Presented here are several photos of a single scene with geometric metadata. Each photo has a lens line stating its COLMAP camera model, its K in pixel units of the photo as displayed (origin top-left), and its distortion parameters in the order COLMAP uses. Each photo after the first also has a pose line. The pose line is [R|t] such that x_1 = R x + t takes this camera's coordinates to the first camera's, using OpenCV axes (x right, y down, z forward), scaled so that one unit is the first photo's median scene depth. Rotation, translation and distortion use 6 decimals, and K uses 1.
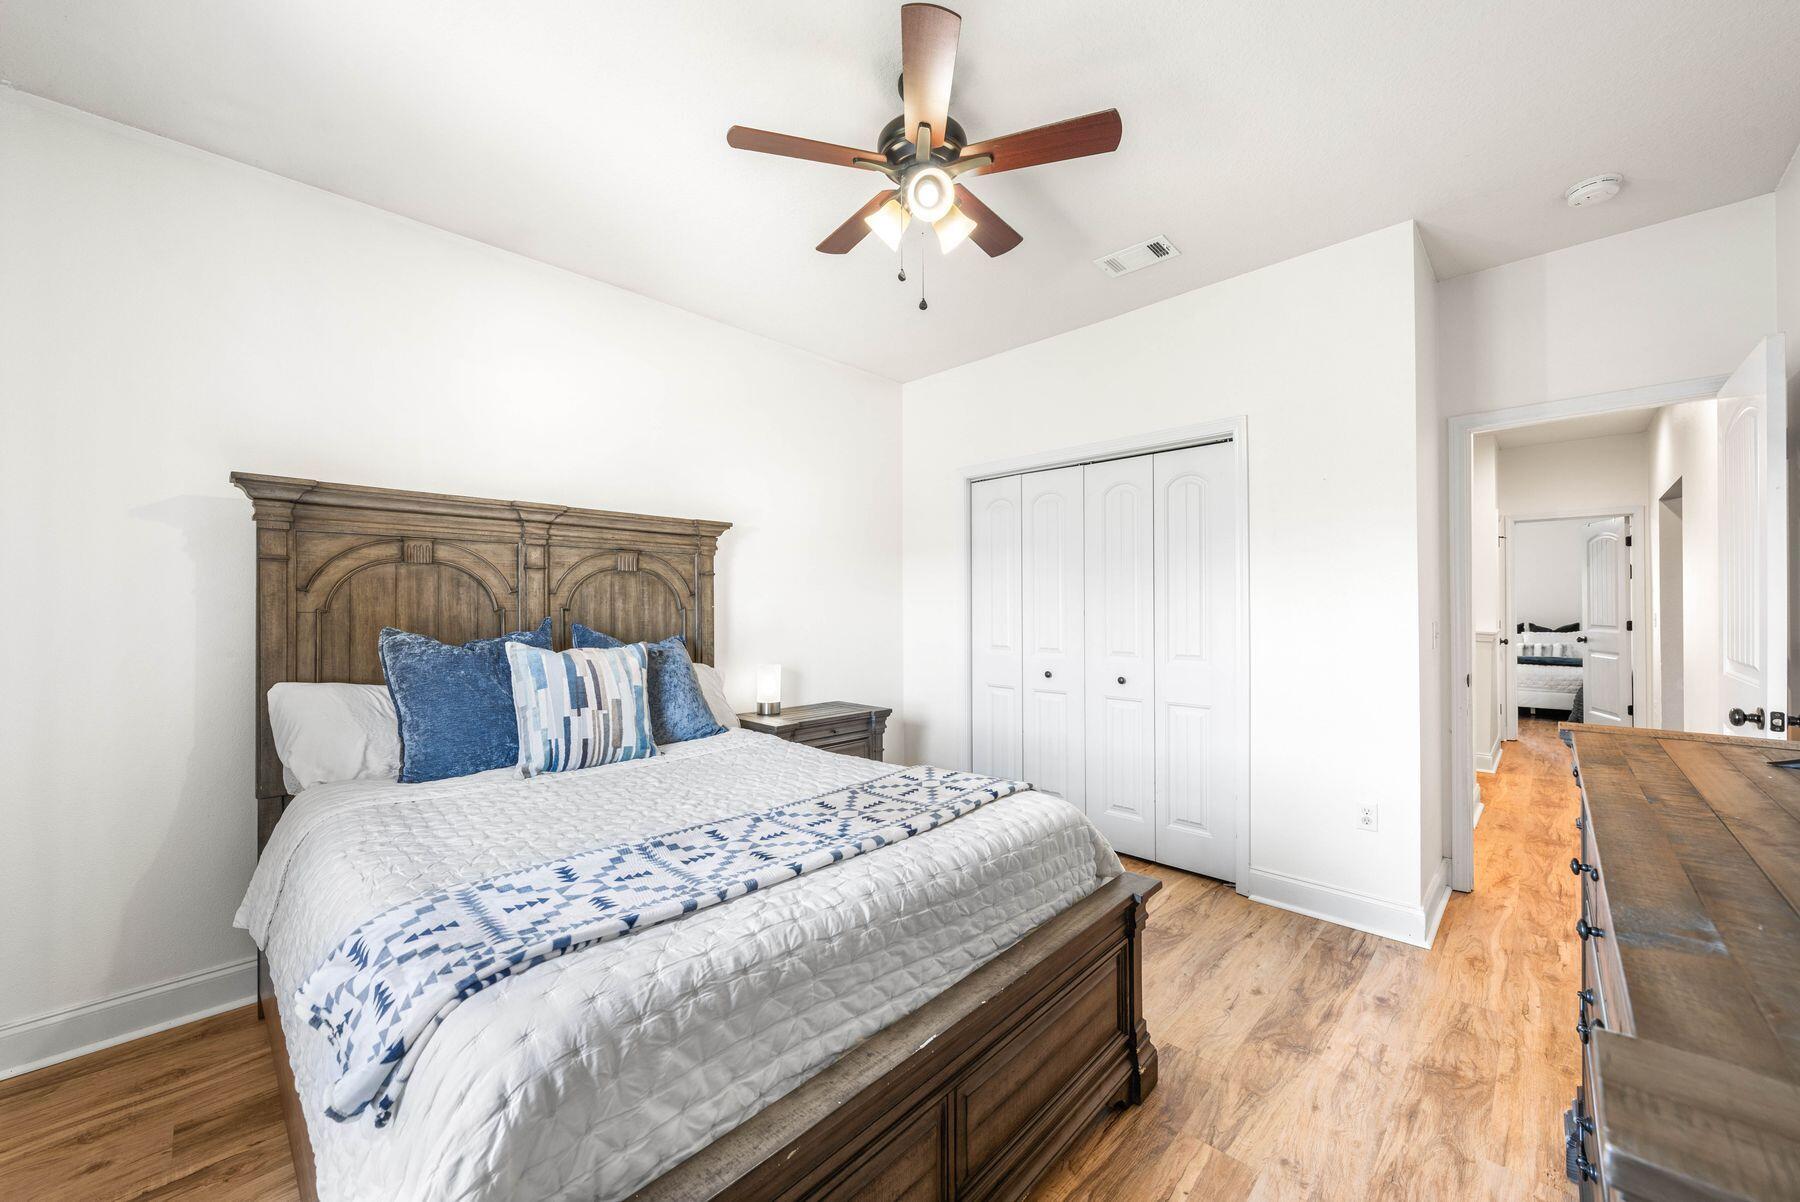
lens RADIAL K [[676.9, 0, 901.3], [0, 676.9, 605.9], [0, 0, 1]] dist [-0.000249, -0.000049]
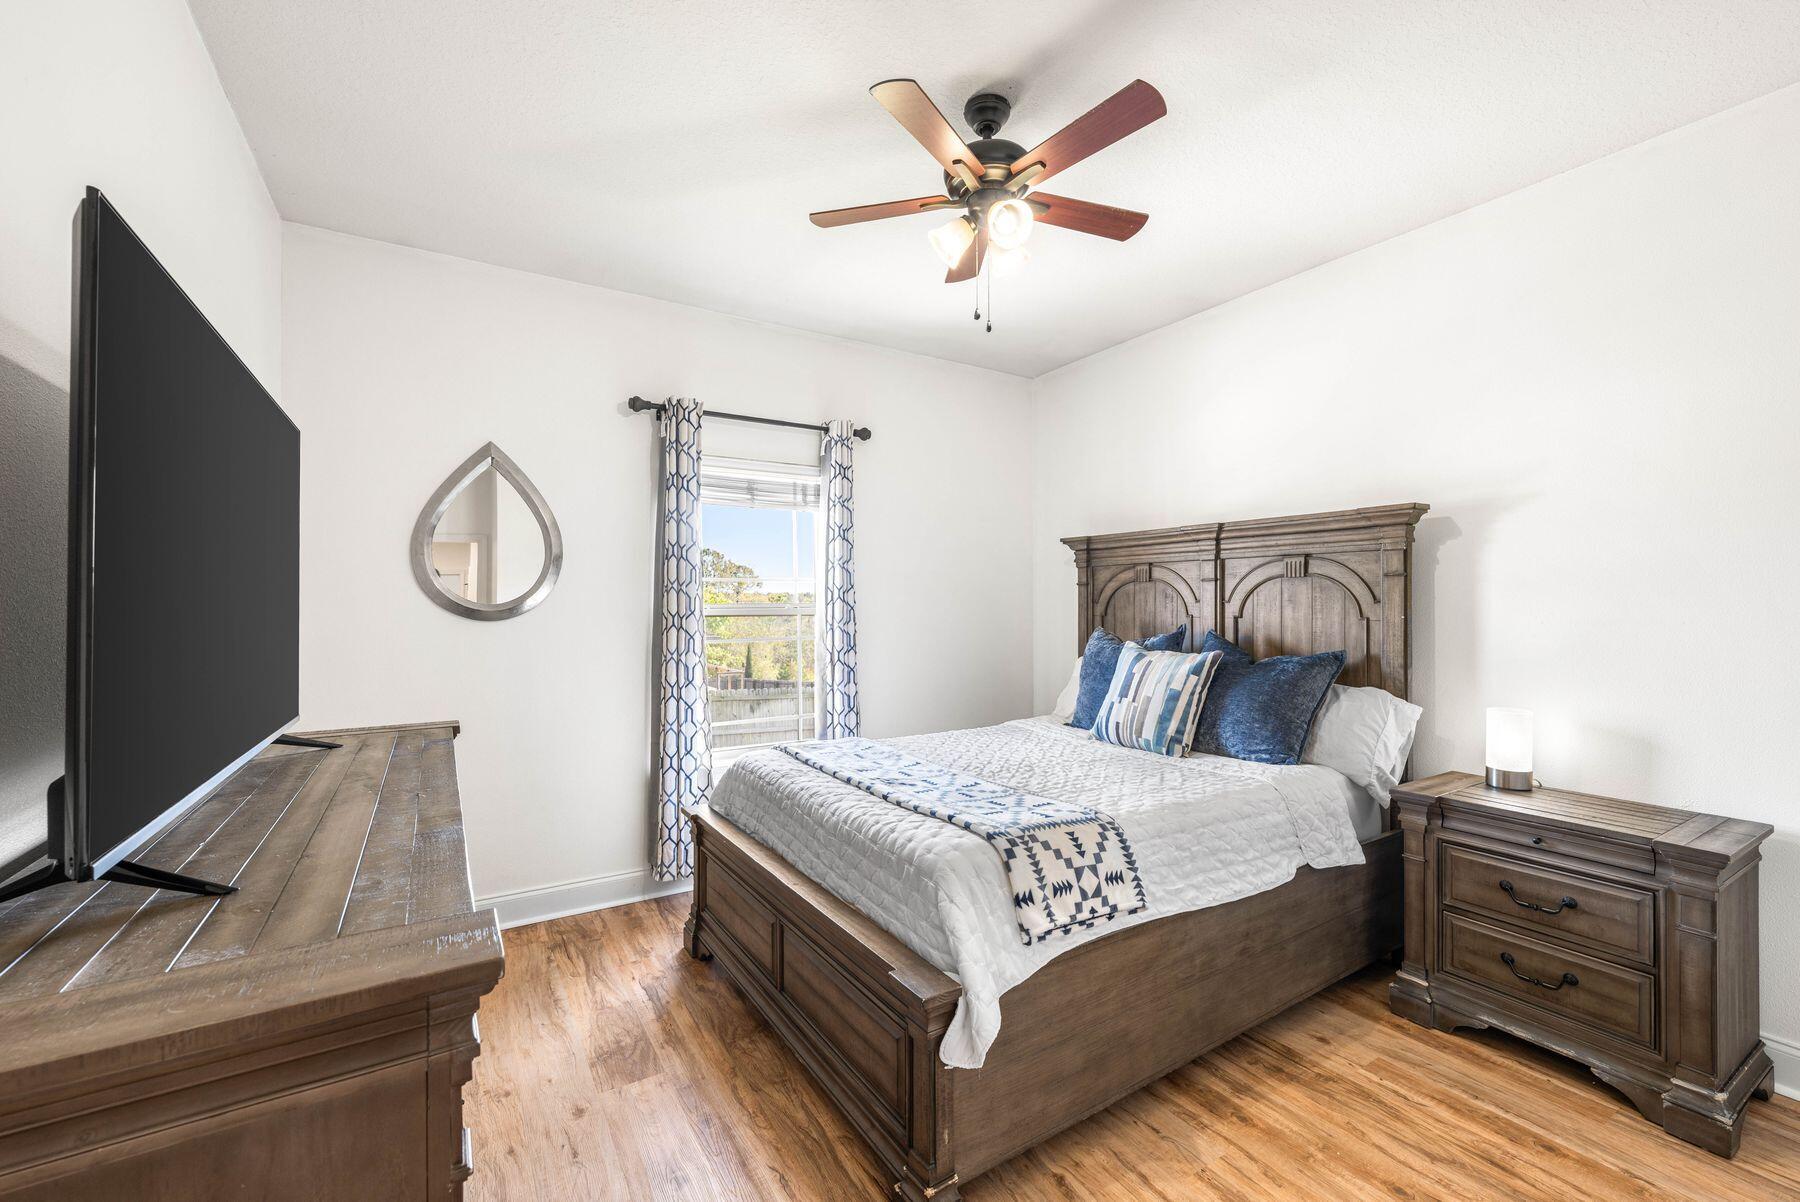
lens RADIAL K [[746.4, 0, 900.9], [0, 746.4, 598.7], [0, 0, 1]] dist [-0.000469, -0.000151]
pose [[-0.244632, 0.002180, -0.969614, 0.920301], [0.007556, 0.999971, 0.000342, -0.032554], [0.969587, -0.007243, -0.244642, 0.909961]]
